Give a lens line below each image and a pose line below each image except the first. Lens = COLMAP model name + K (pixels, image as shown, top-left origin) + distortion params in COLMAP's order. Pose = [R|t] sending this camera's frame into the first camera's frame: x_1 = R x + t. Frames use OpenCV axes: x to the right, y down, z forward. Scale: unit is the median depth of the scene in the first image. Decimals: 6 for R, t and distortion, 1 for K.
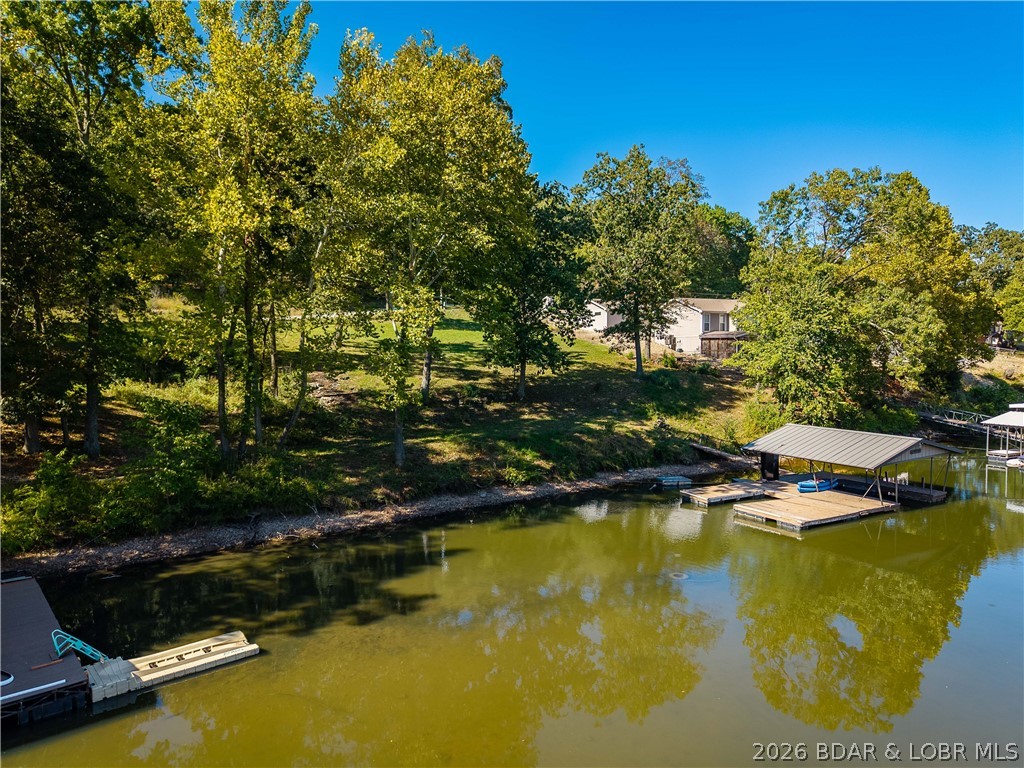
lens RADIAL K [[692.1, 0, 508.6], [0, 692.1, 380.5], [0, 0, 1]] dist [0.003586, -0.000392]
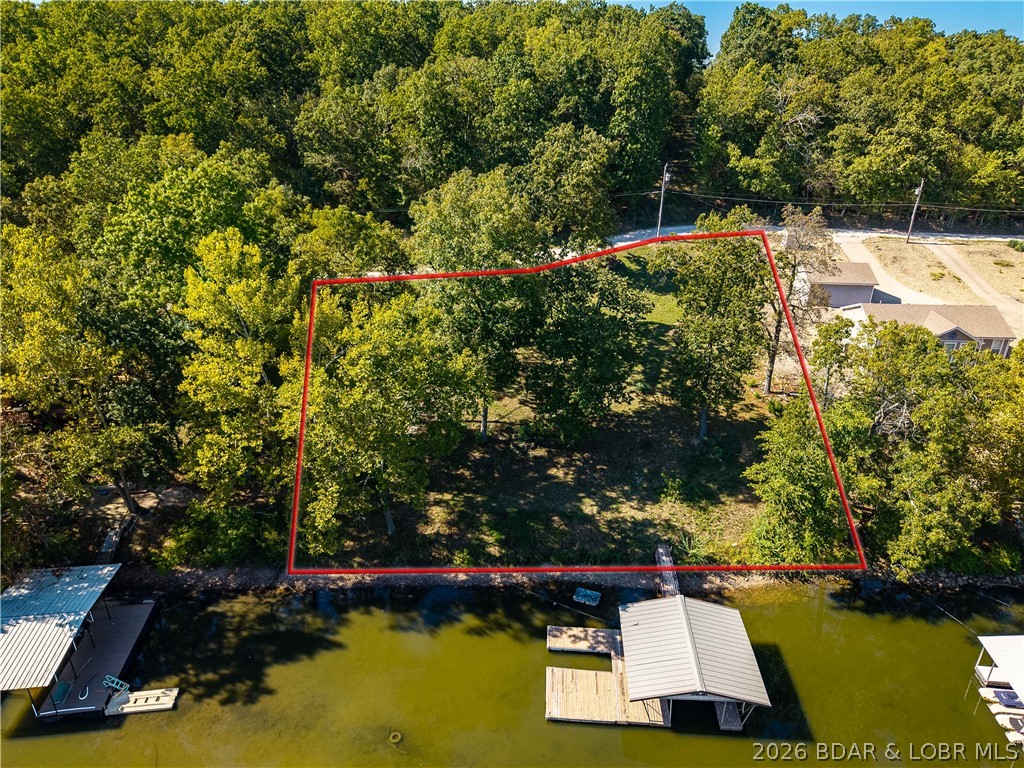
lens RADIAL K [[692.1, 0, 508.6], [0, 692.1, 380.5], [0, 0, 1]] dist [0.003586, -0.000392]
pose [[0.829617, 0.237191, -0.505447, 0.867278], [-0.034630, 0.925395, 0.377420, -0.896575], [0.557258, -0.295610, 0.775937, 0.084958]]
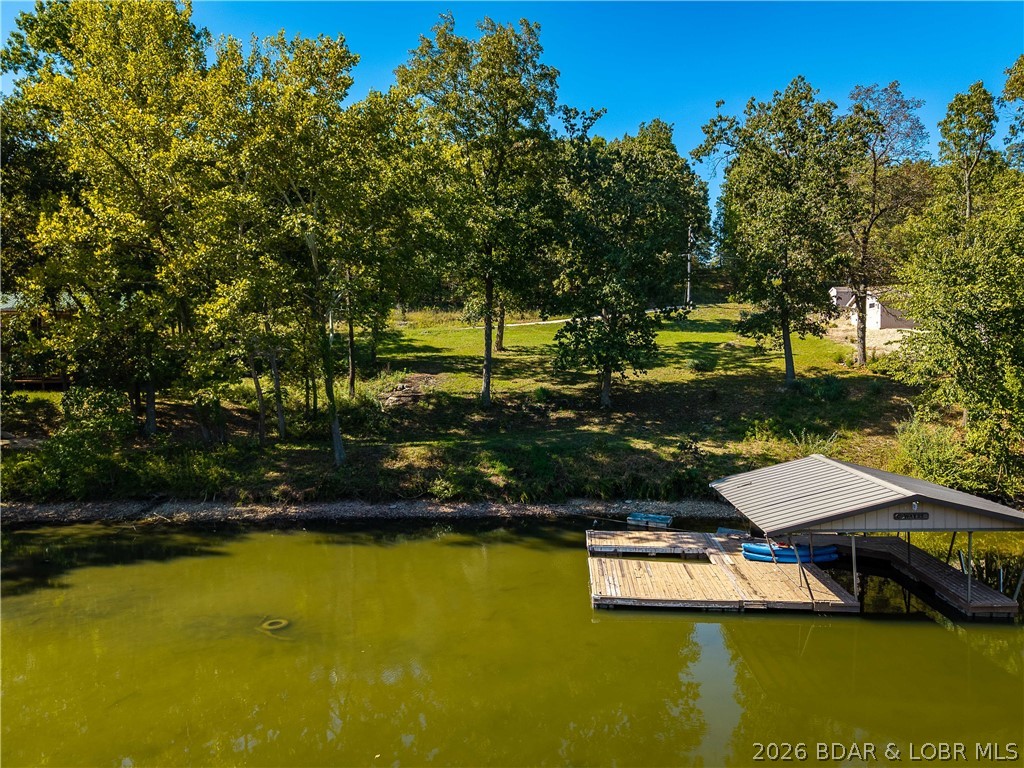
lens RADIAL K [[688.6, 0, 508.9], [0, 688.6, 383.2], [0, 0, 1]] dist [0.037929, -0.042524]
pose [[0.815898, 0.011995, -0.578071, 0.712616], [-0.018361, 0.999818, -0.005169, 0.004569], [0.577904, 0.014831, 0.815970, 0.392971]]
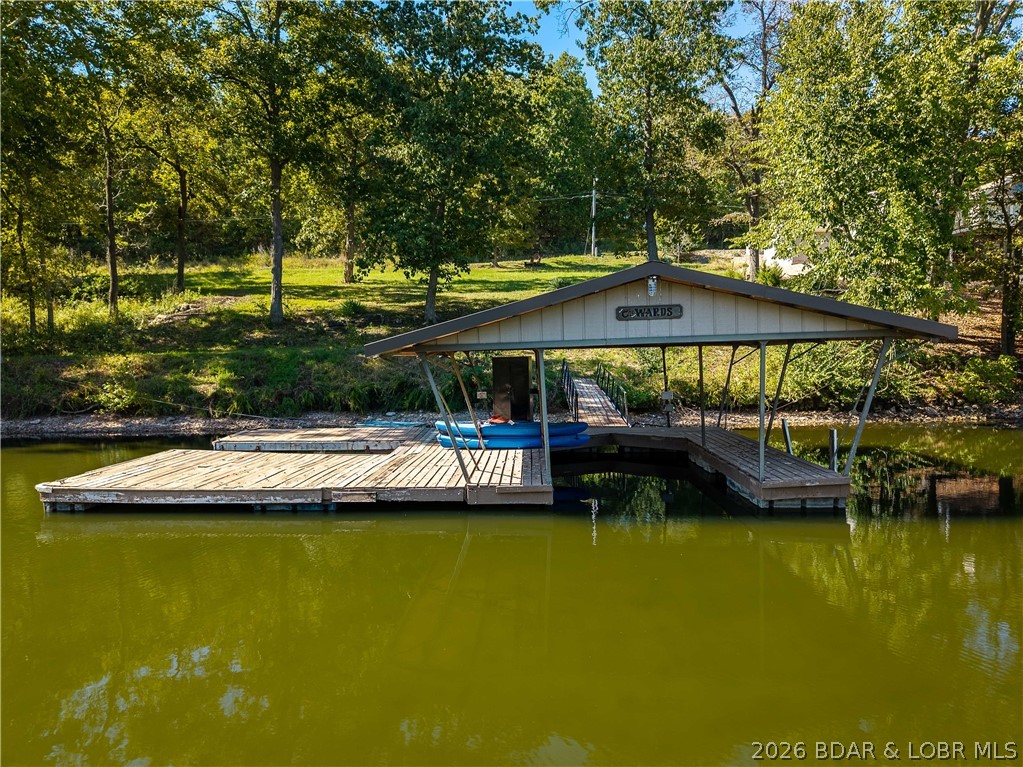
lens RADIAL K [[687.0, 0, 511.5], [0, 687.0, 383.5], [0, 0, 1]] dist [0.062932, -0.119450]
pose [[0.847778, 0.010600, -0.530246, 0.762144], [-0.014382, 0.999892, -0.003005, 0.147139], [0.530157, 0.010174, 0.847839, 0.808384]]
